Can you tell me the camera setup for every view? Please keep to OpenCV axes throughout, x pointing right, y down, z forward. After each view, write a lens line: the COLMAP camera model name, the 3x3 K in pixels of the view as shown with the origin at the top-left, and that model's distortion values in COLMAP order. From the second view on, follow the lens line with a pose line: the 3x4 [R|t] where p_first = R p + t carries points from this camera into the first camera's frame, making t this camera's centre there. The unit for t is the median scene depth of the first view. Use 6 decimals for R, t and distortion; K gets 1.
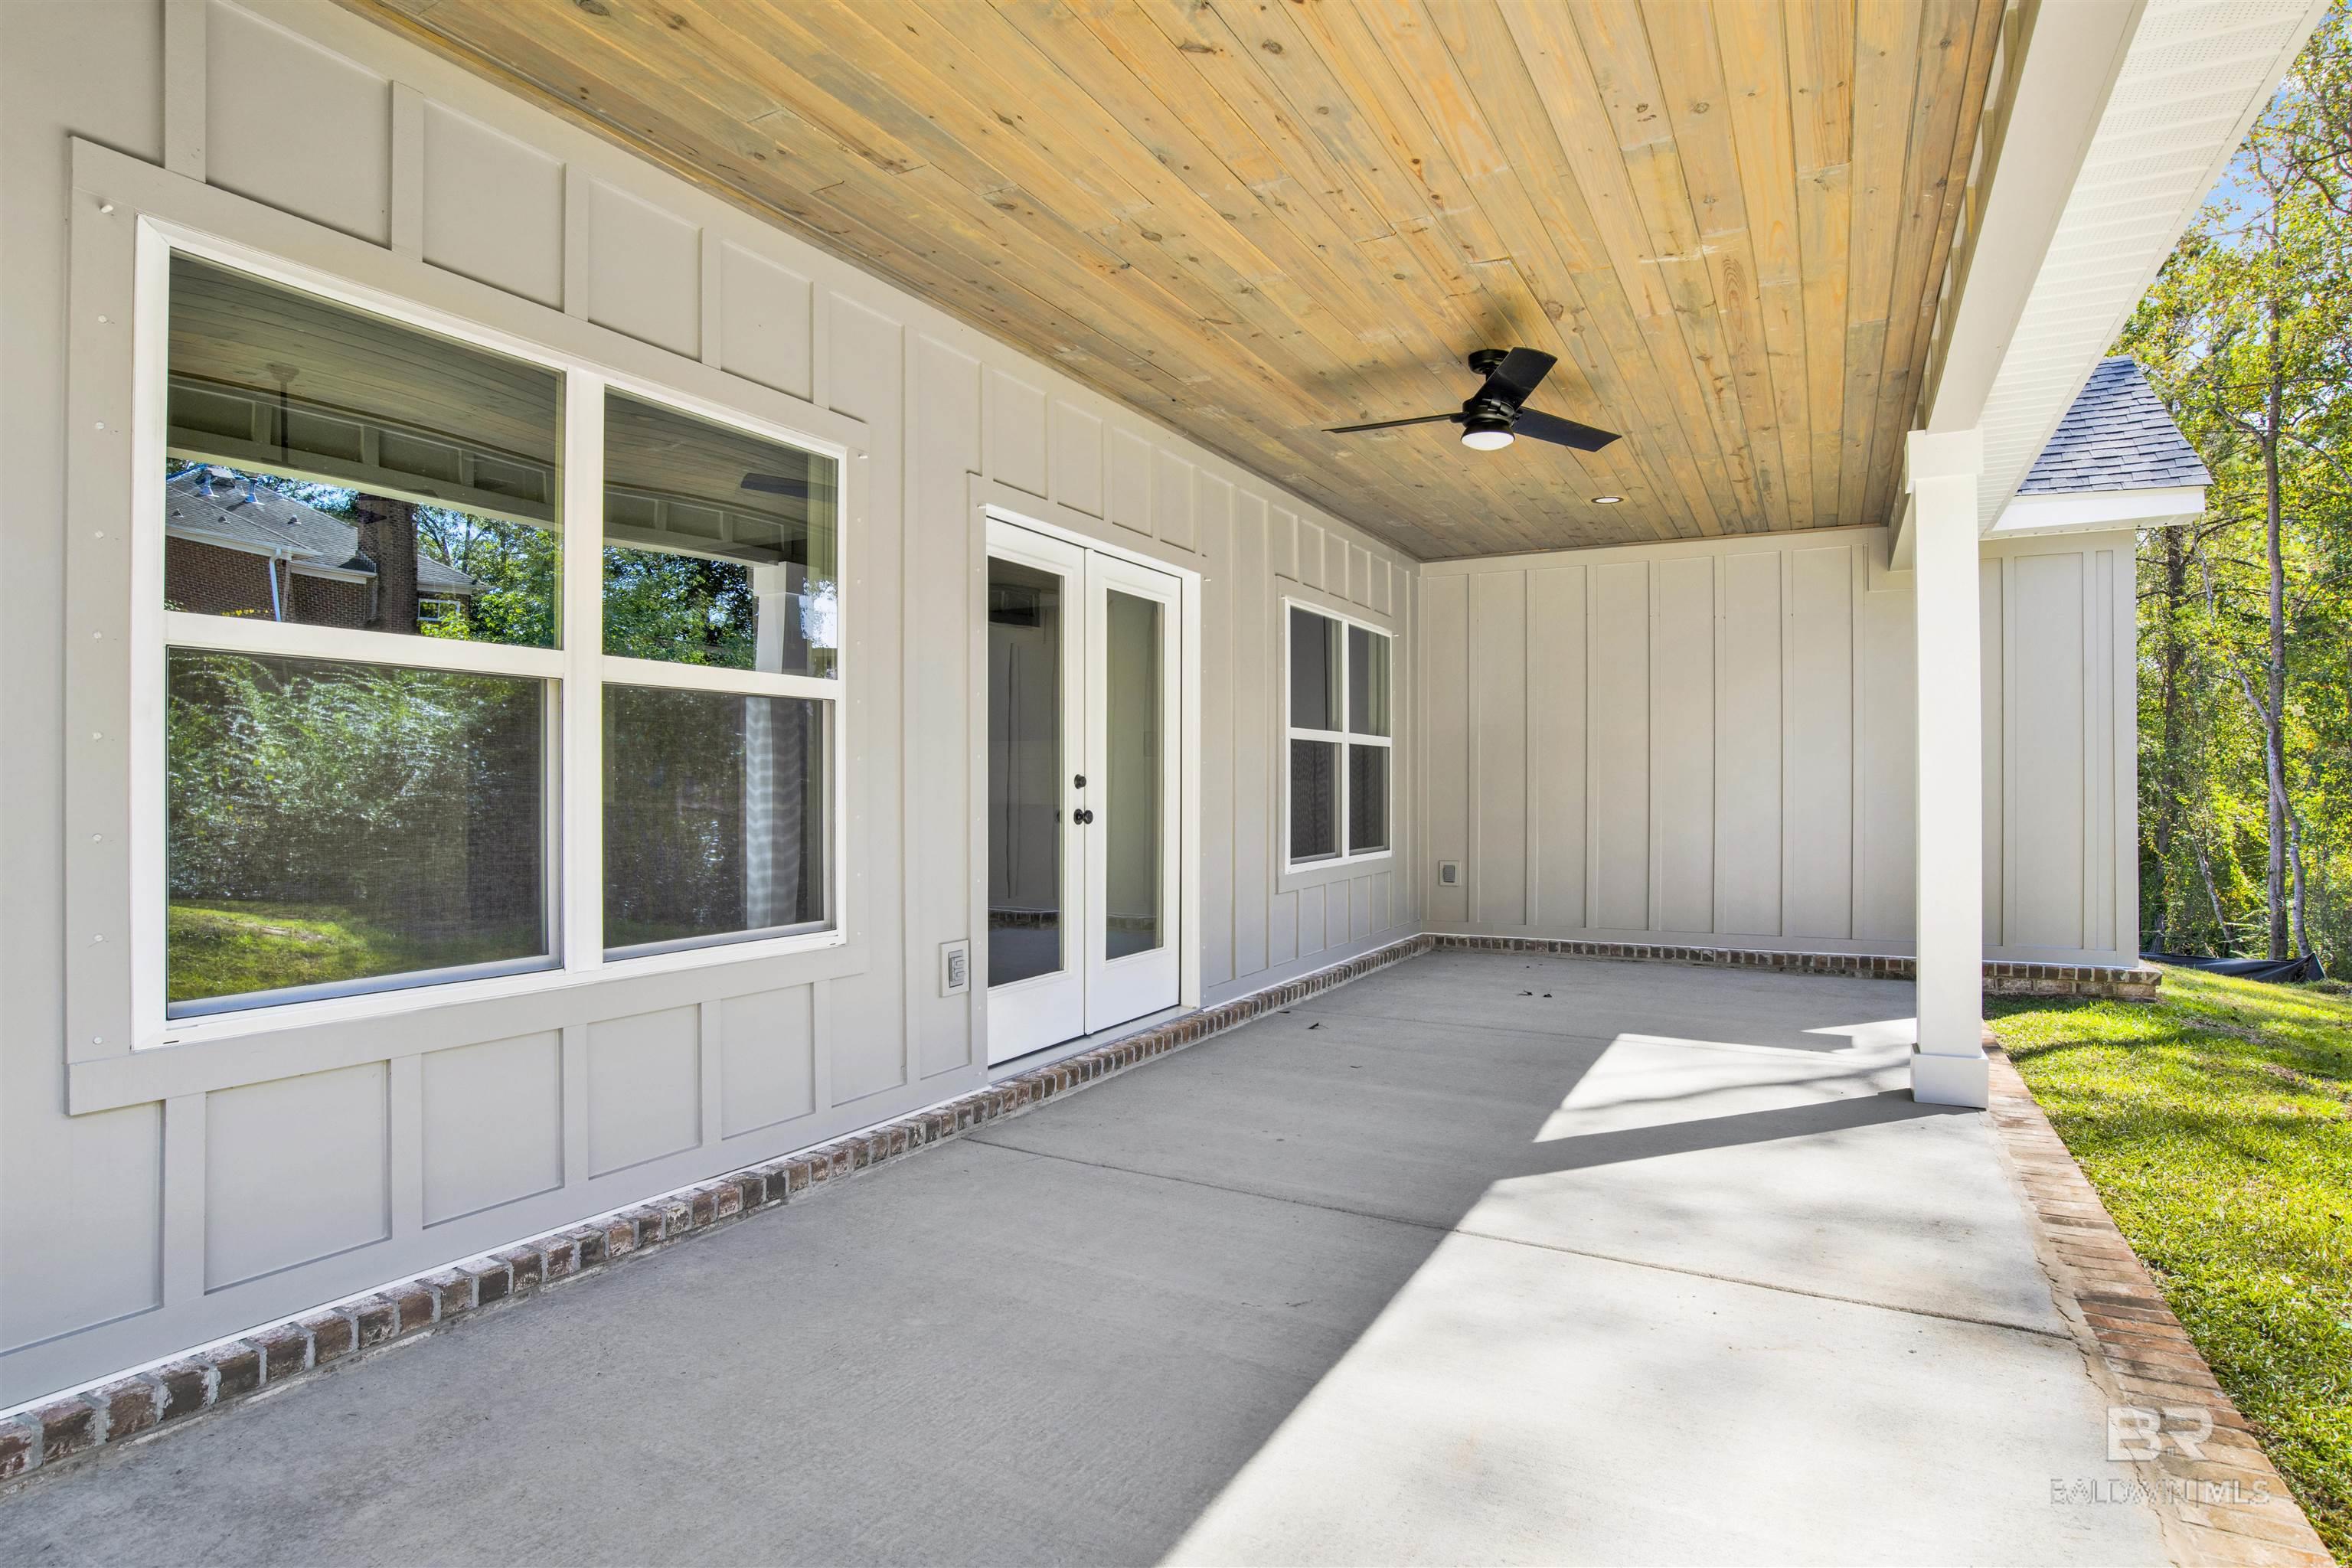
lens RADIAL K [[1225.4, 0, 1164.9], [0, 1225.4, 779.1], [0, 0, 1]] dist [-0.073894, 0.024240]
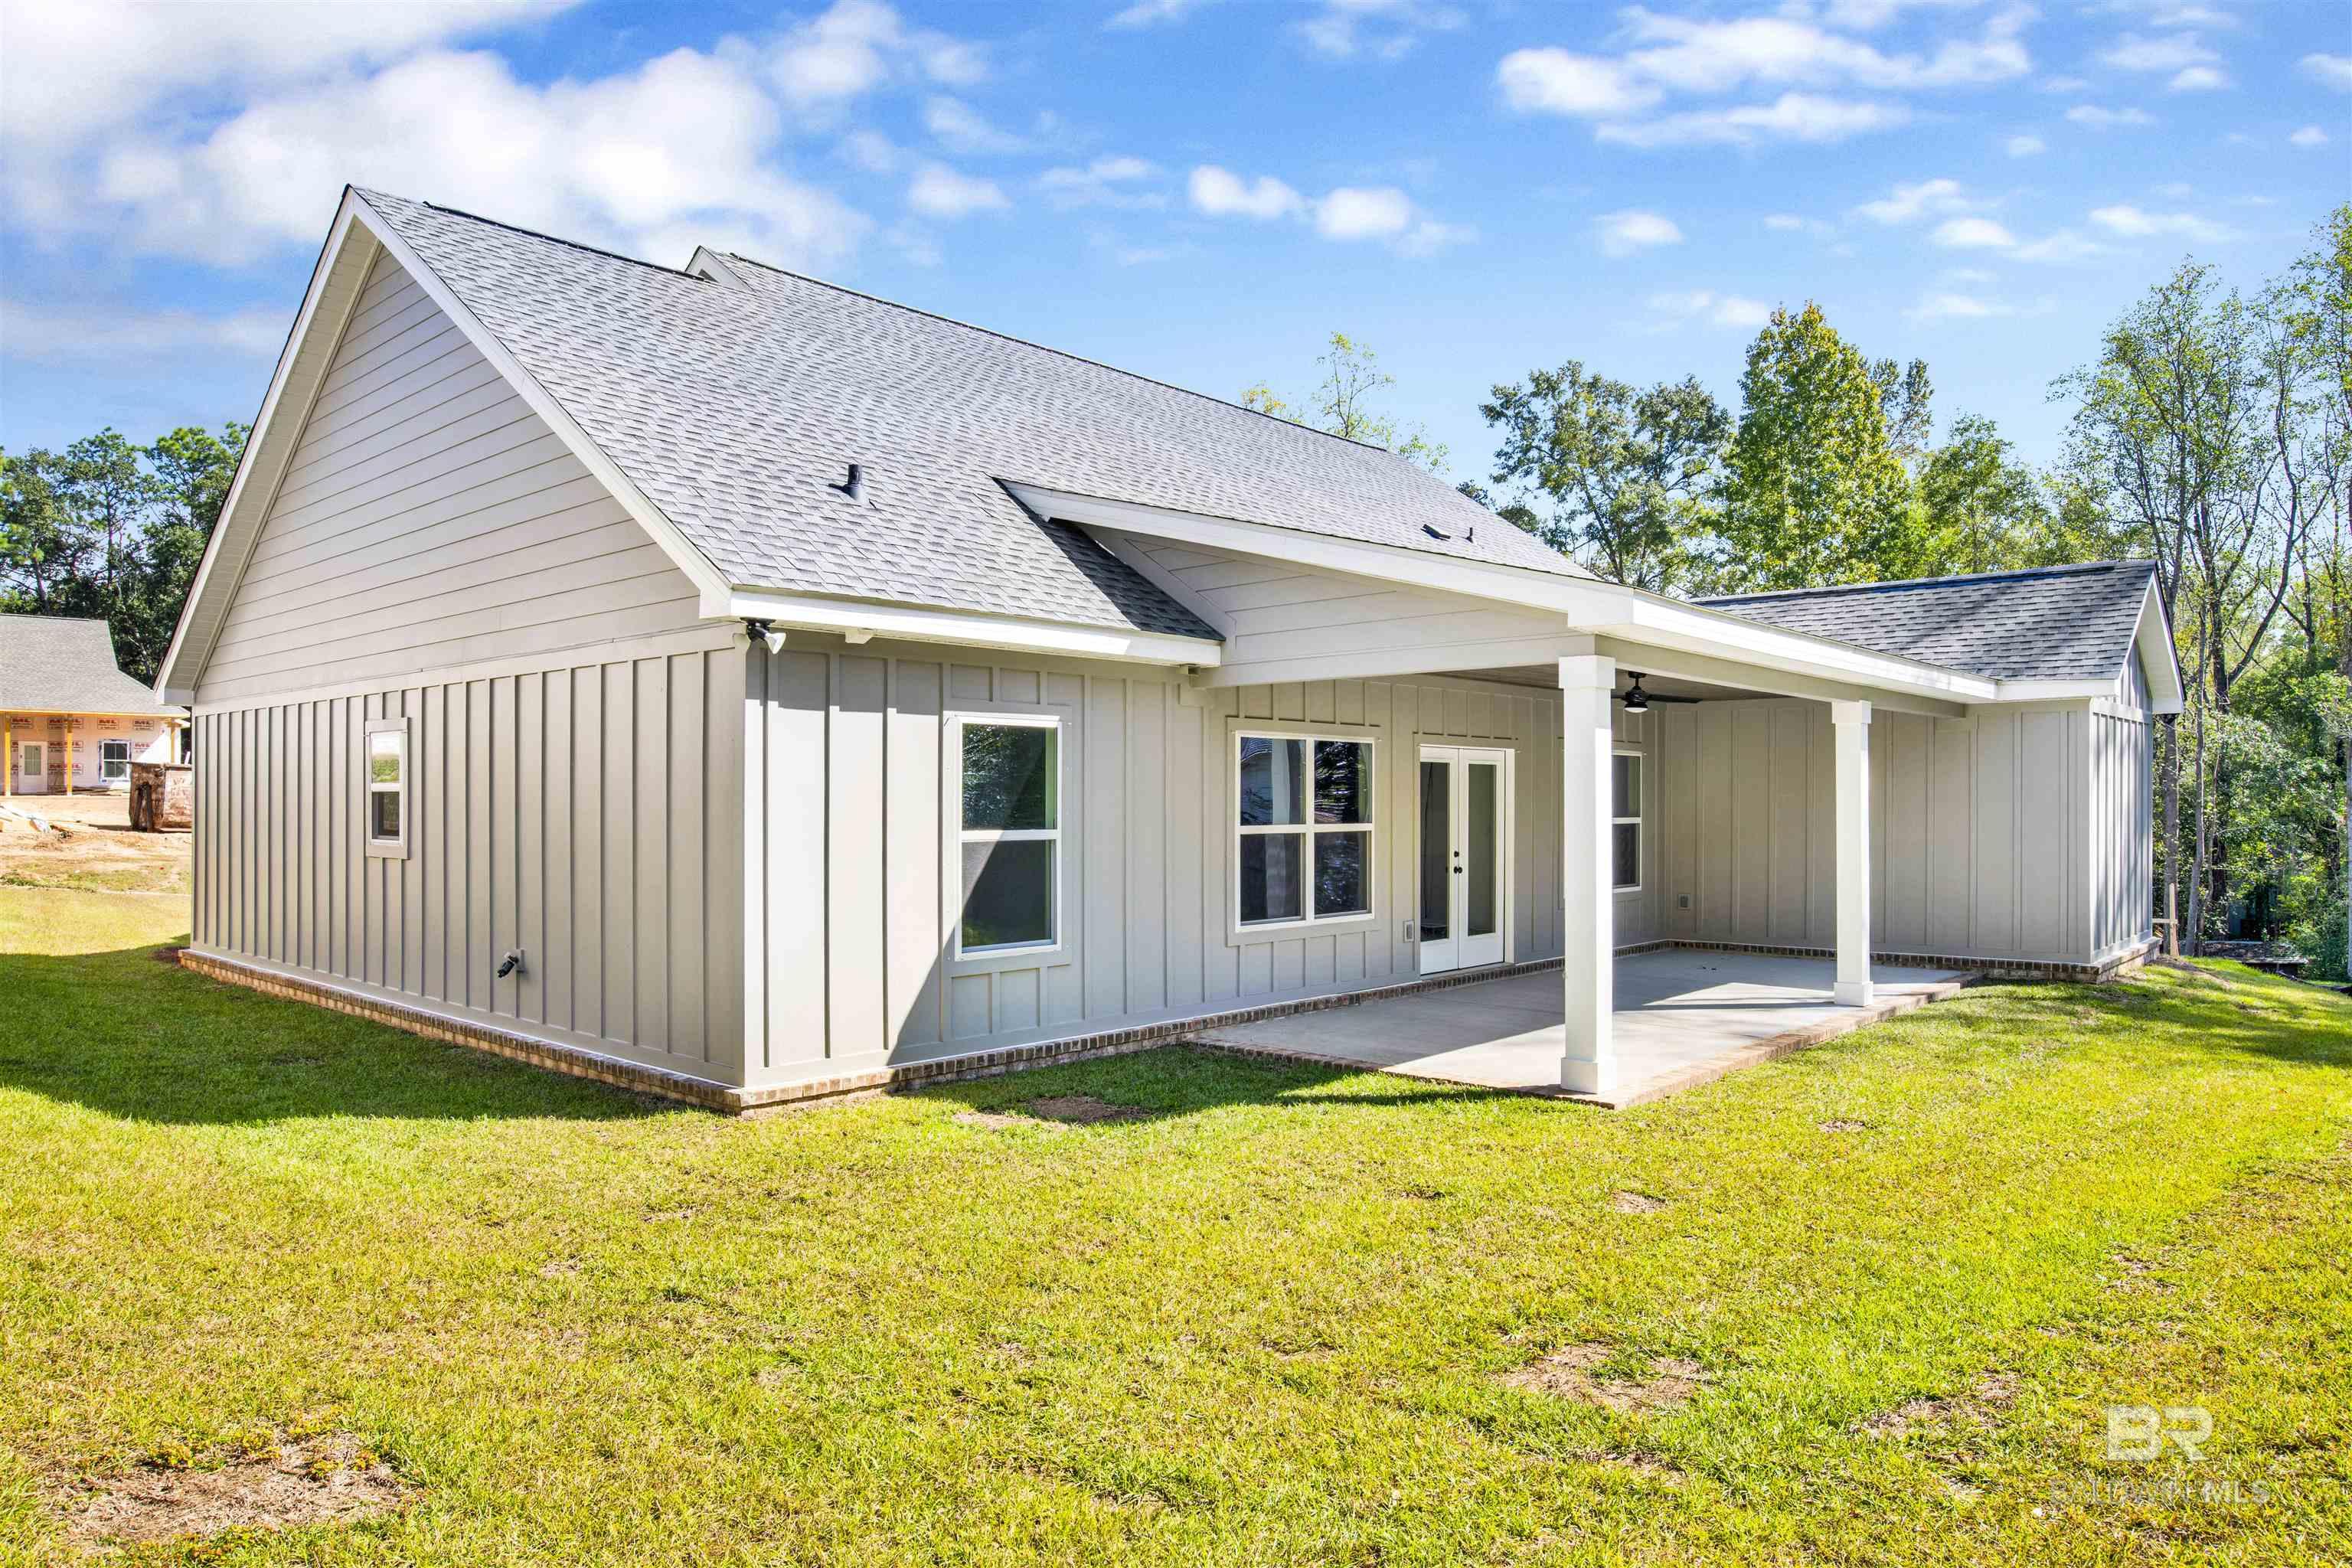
lens RADIAL K [[1489.8, 0, 1176.0], [0, 1489.8, 784.0], [0, 0, 1]] dist [-0.002722, -0.000382]
pose [[0.974417, -0.001531, -0.224741, 0.042441], [0.000403, 0.999987, -0.005063, -0.111539], [0.224746, 0.004843, 0.974405, -1.749069]]
